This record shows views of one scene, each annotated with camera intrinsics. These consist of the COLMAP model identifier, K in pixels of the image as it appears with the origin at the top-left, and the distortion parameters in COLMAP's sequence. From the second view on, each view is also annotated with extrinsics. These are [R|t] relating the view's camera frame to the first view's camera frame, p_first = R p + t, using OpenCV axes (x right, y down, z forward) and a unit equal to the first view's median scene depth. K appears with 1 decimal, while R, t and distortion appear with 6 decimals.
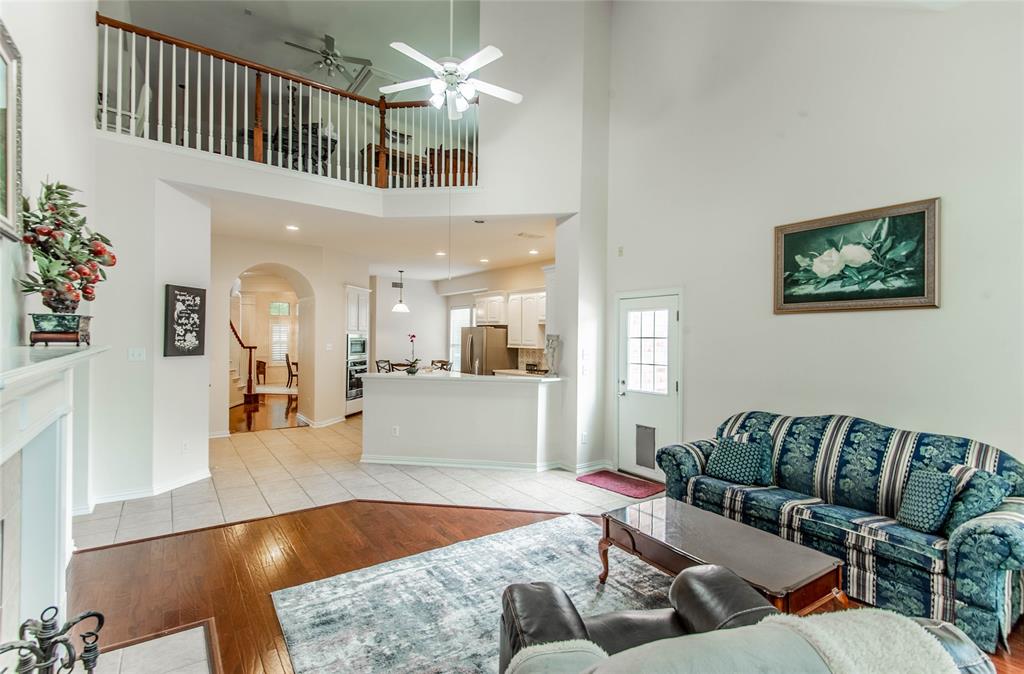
lens RADIAL K [[484.9, 0, 514.2], [0, 484.9, 340.0], [0, 0, 1]] dist [0.088268, -0.000018]
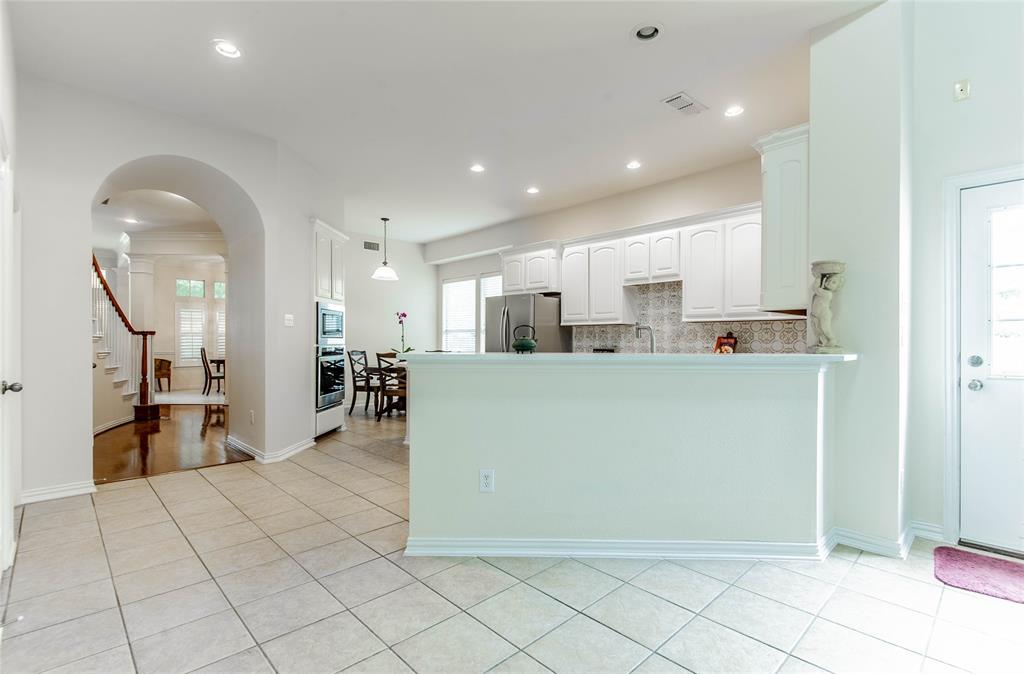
lens RADIAL K [[479.9, 0, 516.4], [0, 479.9, 342.7], [0, 0, 1]] dist [0.057214, -0.027283]
pose [[0.988775, -0.011853, 0.148940, -0.163846], [0.011799, 0.999930, 0.001246, 0.035229], [-0.148944, 0.000525, 0.988846, 0.328209]]
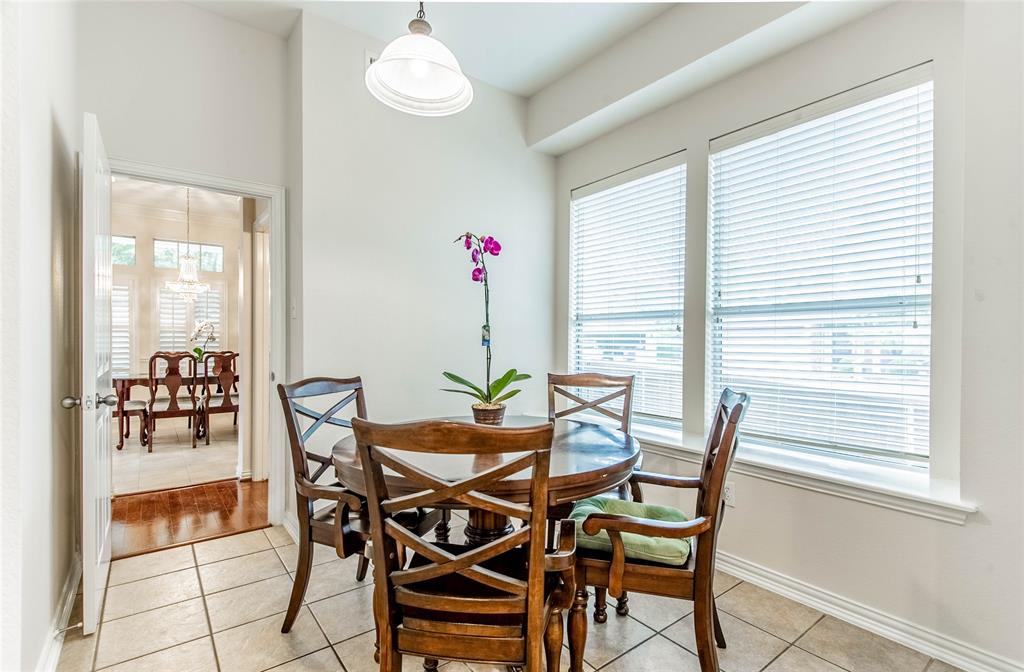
lens RADIAL K [[479.9, 0, 516.4], [0, 479.9, 341.7], [0, 0, 1]] dist [0.057214, -0.027283]
pose [[0.999054, -0.009789, 0.042360, -0.222672], [0.009808, 0.999952, -0.000243, 0.030648], [-0.042356, 0.000659, 0.999102, 0.891510]]
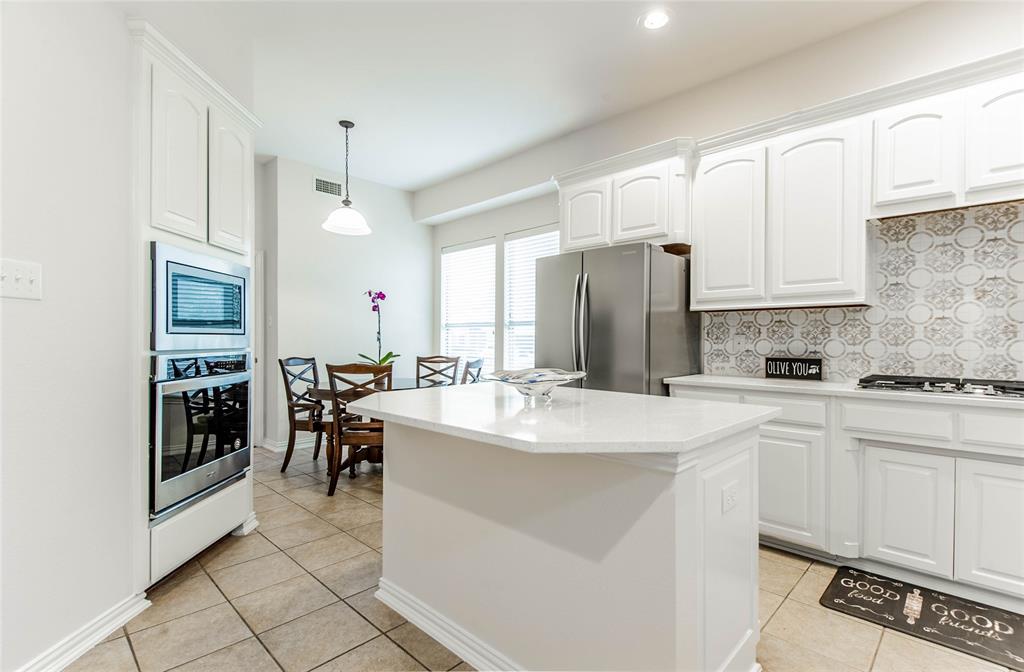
lens RADIAL K [[479.9, 0, 516.4], [0, 479.9, 341.7], [0, 0, 1]] dist [0.057214, -0.027283]
pose [[0.982166, -0.011583, 0.187656, -0.186904], [0.011300, 0.999933, 0.002582, 0.032647], [-0.187674, -0.000415, 0.982231, 0.644357]]
